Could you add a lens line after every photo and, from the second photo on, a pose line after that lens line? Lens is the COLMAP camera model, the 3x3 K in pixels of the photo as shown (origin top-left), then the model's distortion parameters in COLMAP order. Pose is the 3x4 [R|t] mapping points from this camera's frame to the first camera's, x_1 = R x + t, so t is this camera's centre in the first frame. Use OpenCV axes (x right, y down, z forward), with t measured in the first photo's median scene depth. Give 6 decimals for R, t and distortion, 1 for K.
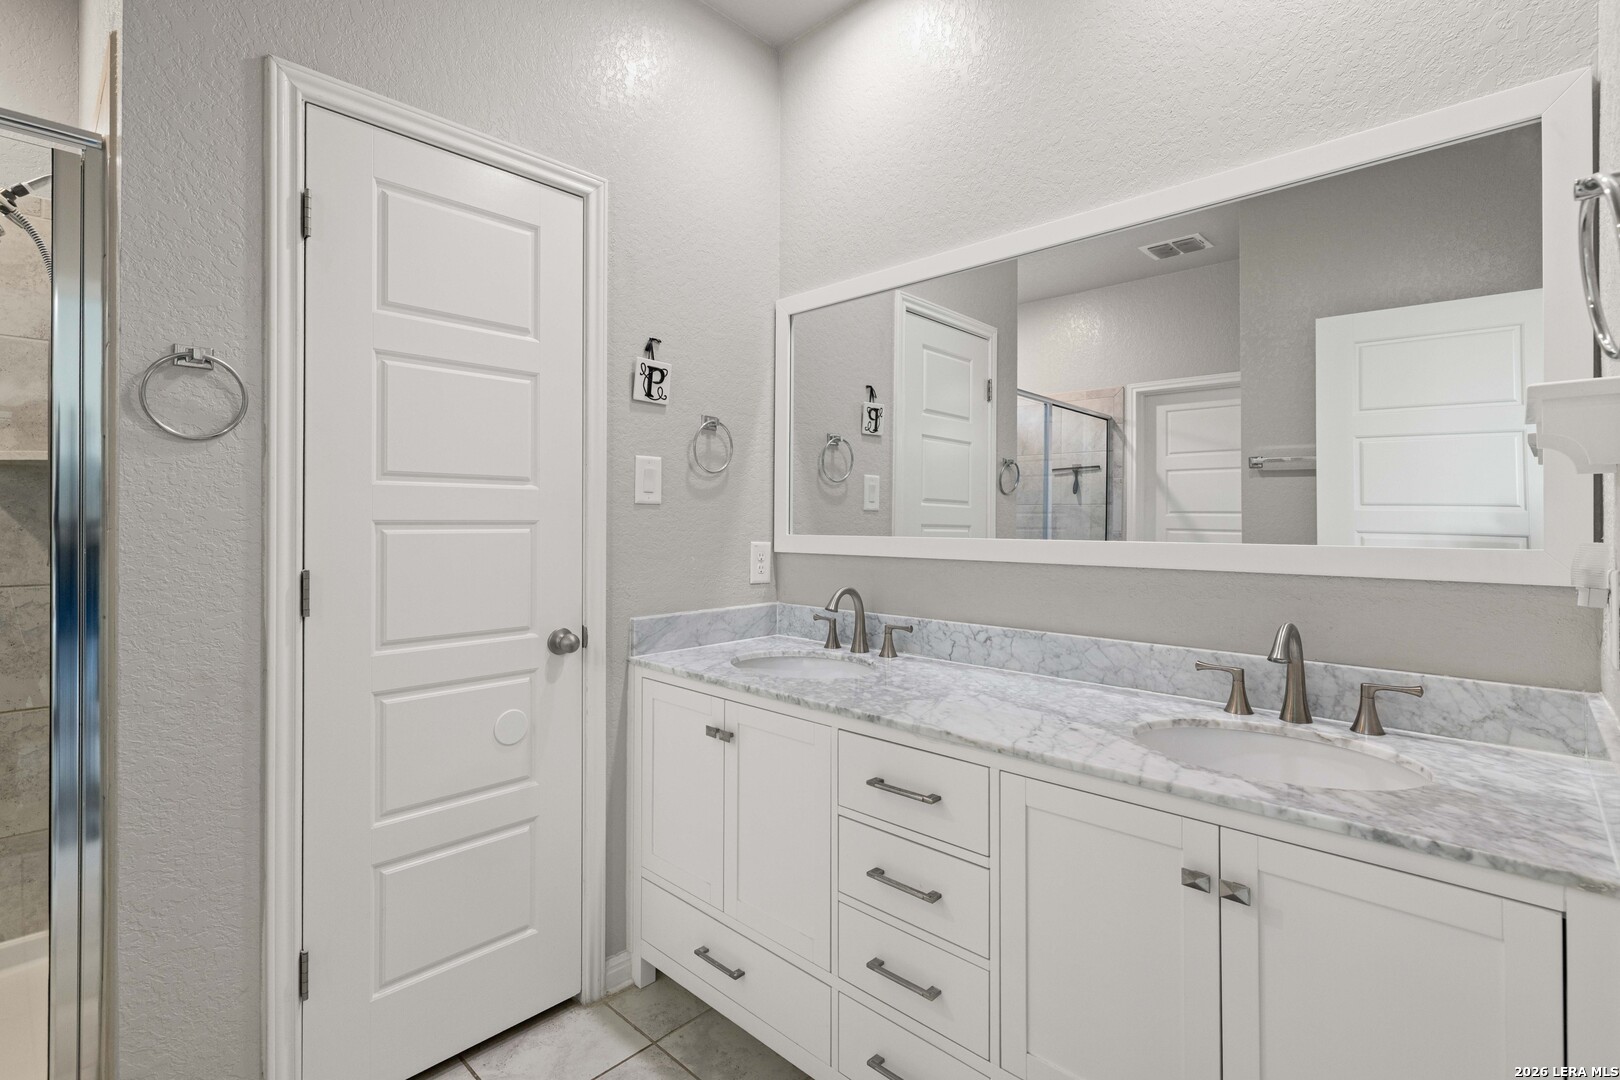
lens RADIAL K [[741.2, 0, 807.0], [0, 741.2, 524.6], [0, 0, 1]] dist [-0.000370, 0.000374]
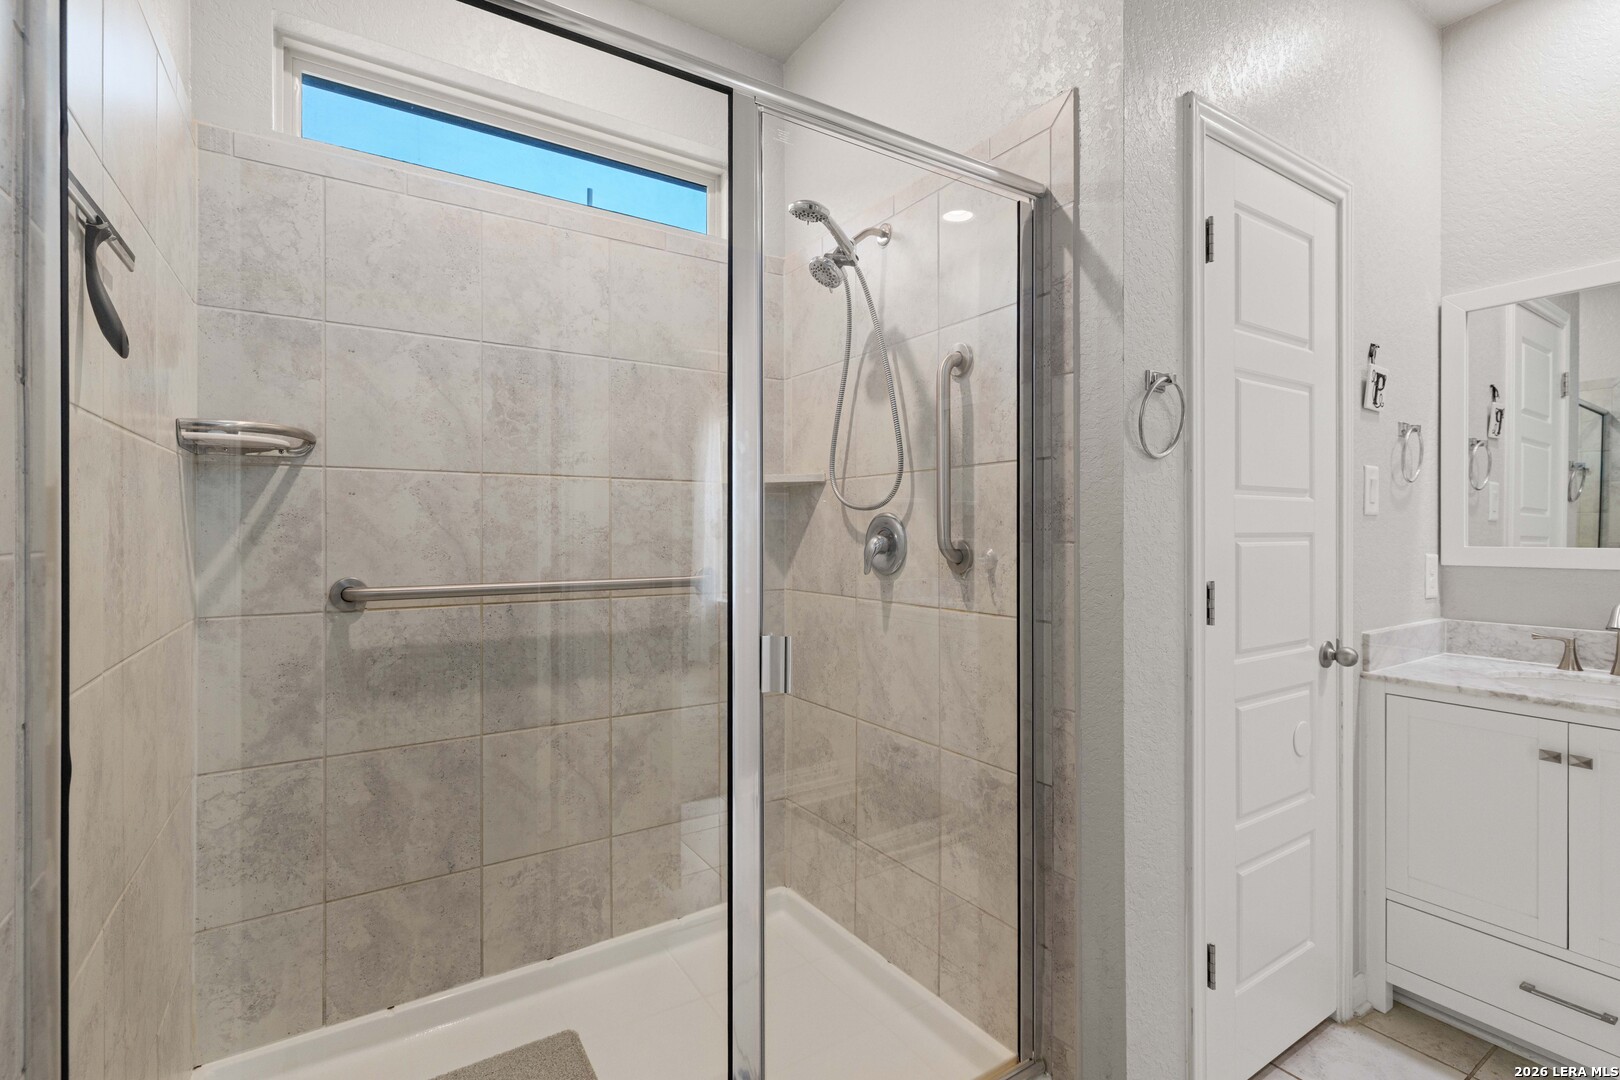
lens RADIAL K [[741.2, 0, 814.8], [0, 741.2, 535.0], [0, 0, 1]] dist [-0.000370, 0.000374]
pose [[0.975457, 0.001588, -0.220186, -0.714033], [-0.001083, 0.999997, 0.002412, -0.003411], [0.220189, -0.002115, 0.975455, -0.105559]]
